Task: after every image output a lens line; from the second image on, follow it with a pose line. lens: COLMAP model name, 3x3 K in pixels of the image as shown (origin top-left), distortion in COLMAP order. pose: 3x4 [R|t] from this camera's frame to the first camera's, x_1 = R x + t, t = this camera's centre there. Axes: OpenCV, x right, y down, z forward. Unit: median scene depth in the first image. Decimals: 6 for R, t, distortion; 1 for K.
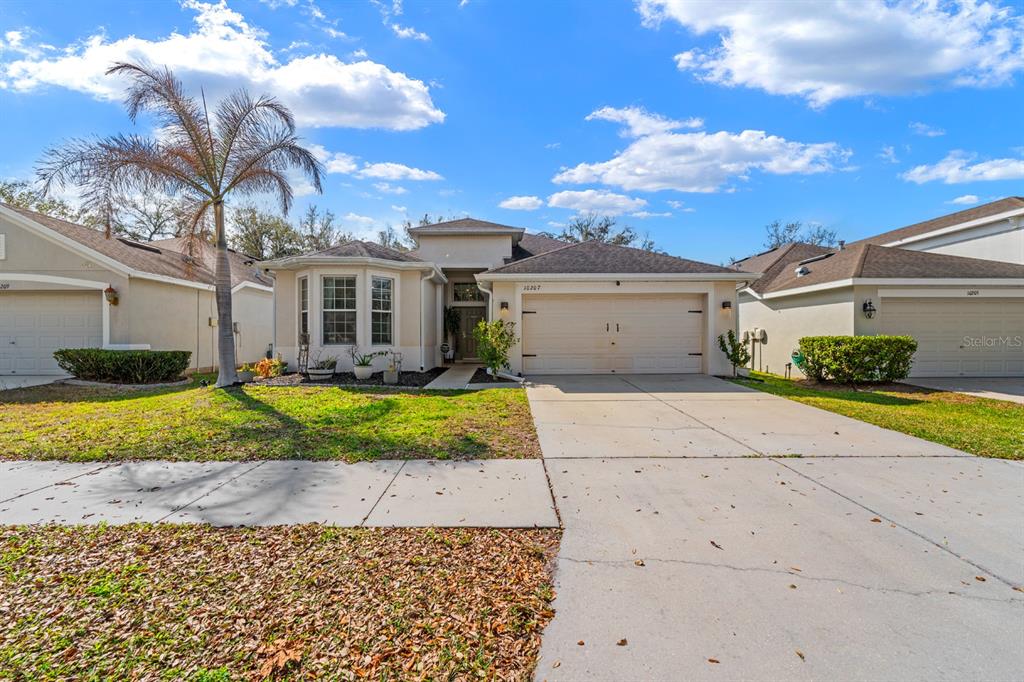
lens RADIAL K [[416.3, 0, 513.8], [0, 416.3, 349.7], [0, 0, 1]] dist [-0.010537, 0.000231]
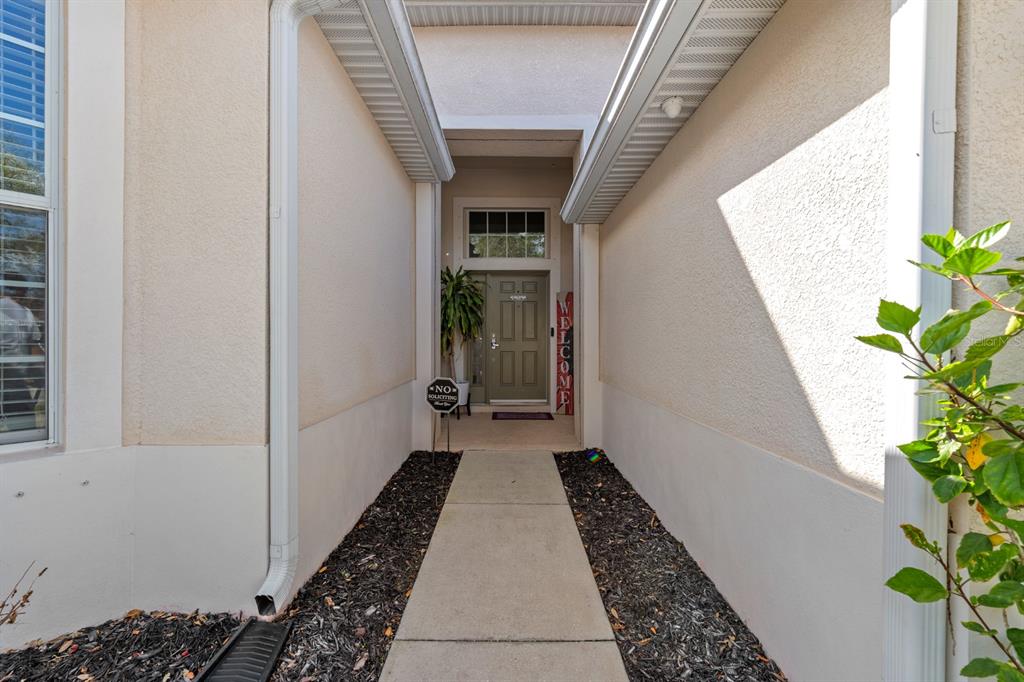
lens RADIAL K [[416.3, 0, 512.0], [0, 416.3, 346.4], [0, 0, 1]] dist [-0.010537, 0.000231]
pose [[0.999924, 0.001274, -0.012235, -0.102025], [-0.001333, 0.999987, -0.004831, -0.030491], [0.012229, 0.004847, 0.999913, 0.636157]]
